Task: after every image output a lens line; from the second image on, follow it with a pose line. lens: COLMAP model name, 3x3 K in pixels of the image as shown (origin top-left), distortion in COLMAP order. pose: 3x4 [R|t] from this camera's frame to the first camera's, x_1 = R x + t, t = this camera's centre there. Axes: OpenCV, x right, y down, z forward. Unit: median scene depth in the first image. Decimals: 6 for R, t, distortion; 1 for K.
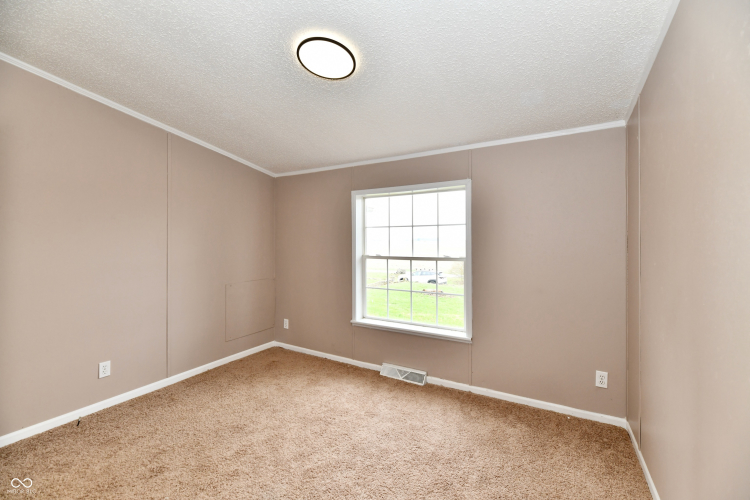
lens RADIAL K [[311.3, 0, 377.0], [0, 311.3, 241.5], [0, 0, 1]] dist [-0.011796, -0.000169]
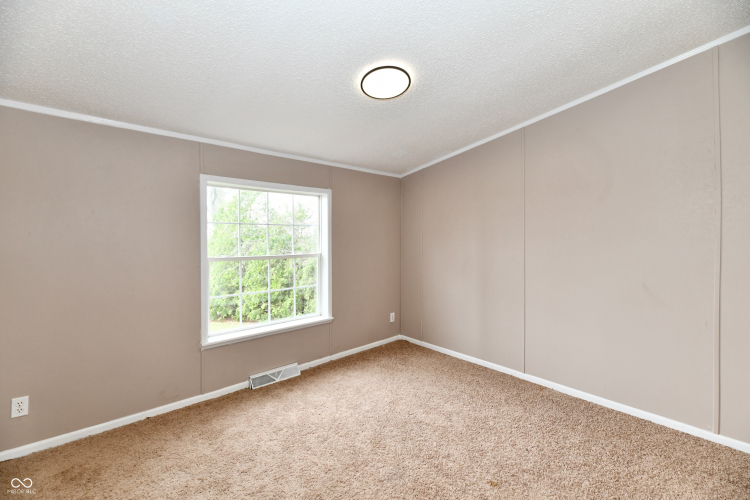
lens RADIAL K [[311.3, 0, 377.0], [0, 311.3, 241.5], [0, 0, 1]] dist [-0.011796, -0.000169]
pose [[0.314947, -0.011716, 0.949037, -0.783010], [-0.000502, 0.999922, 0.012511, -0.008531], [-0.949109, -0.004416, 0.314916, 0.414163]]
